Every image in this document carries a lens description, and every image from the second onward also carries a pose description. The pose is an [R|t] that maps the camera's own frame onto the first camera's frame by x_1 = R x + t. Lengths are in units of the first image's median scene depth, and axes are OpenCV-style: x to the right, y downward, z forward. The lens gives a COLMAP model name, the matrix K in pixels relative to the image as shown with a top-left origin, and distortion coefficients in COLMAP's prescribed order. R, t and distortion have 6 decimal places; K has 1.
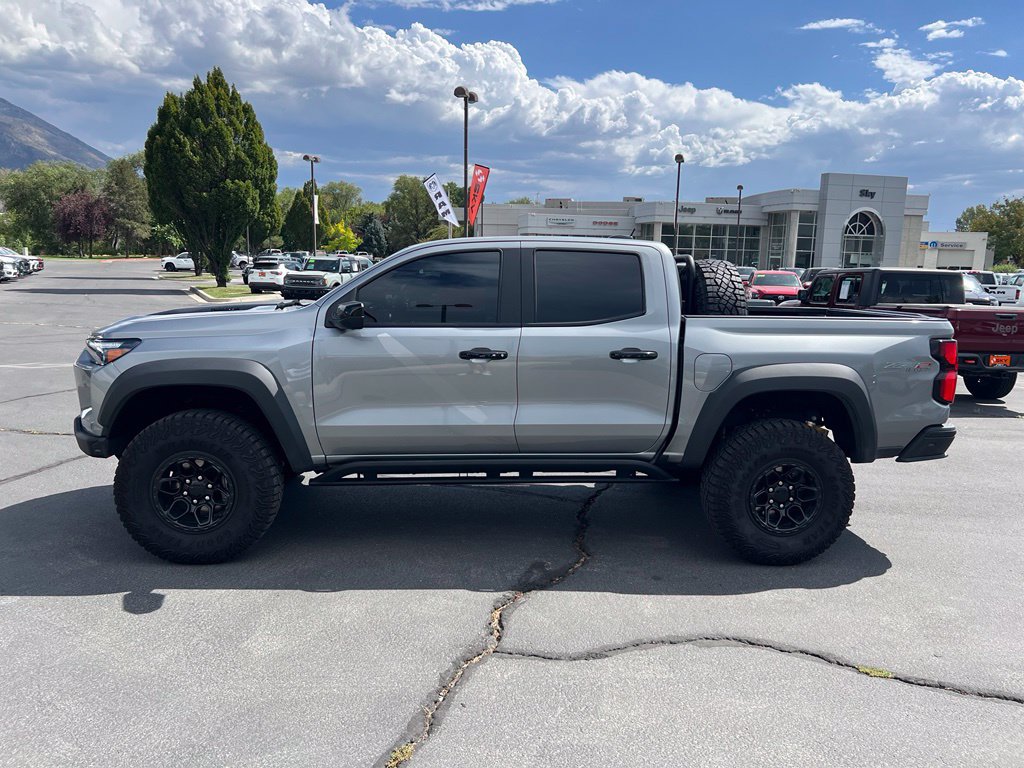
lens RADIAL K [[775.2, 0, 504.4], [0, 775.2, 390.0], [0, 0, 1]] dist [0.036905, -0.043746]
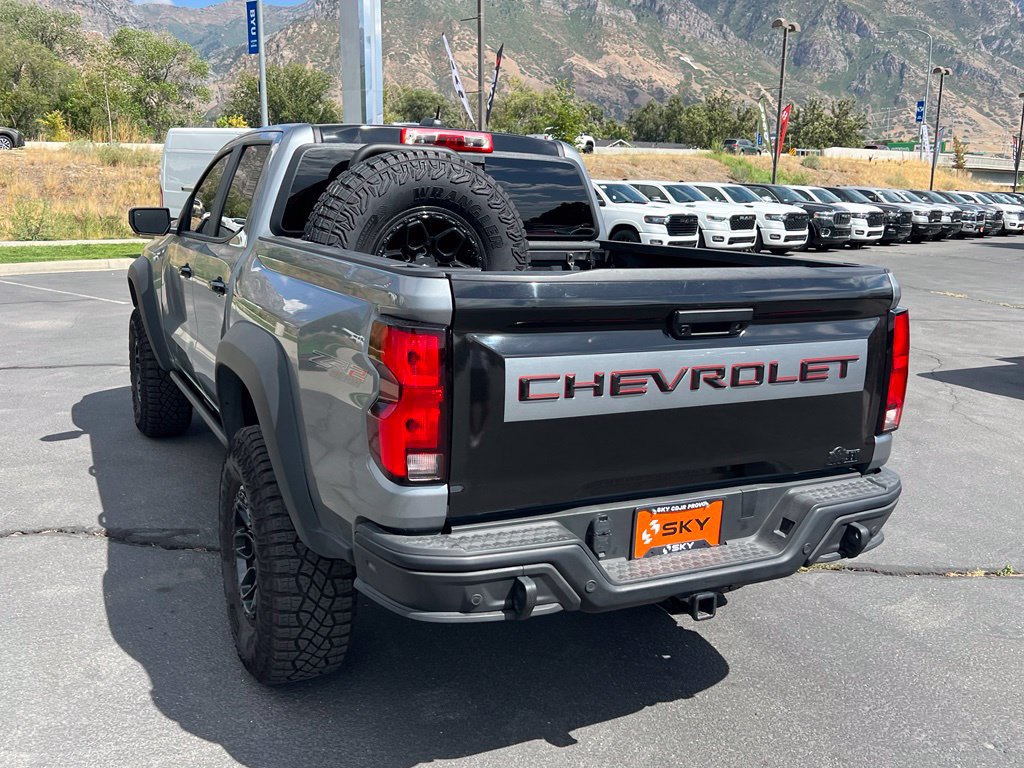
lens RADIAL K [[955.5, 0, 508.8], [0, 955.5, 386.4], [0, 0, 1]] dist [0.016707, 0.000000]
pose [[0.371213, 0.171989, -0.912480, 0.163920], [-0.162754, 0.979535, 0.118417, -0.015474], [0.914173, 0.104552, 0.391608, 0.137204]]
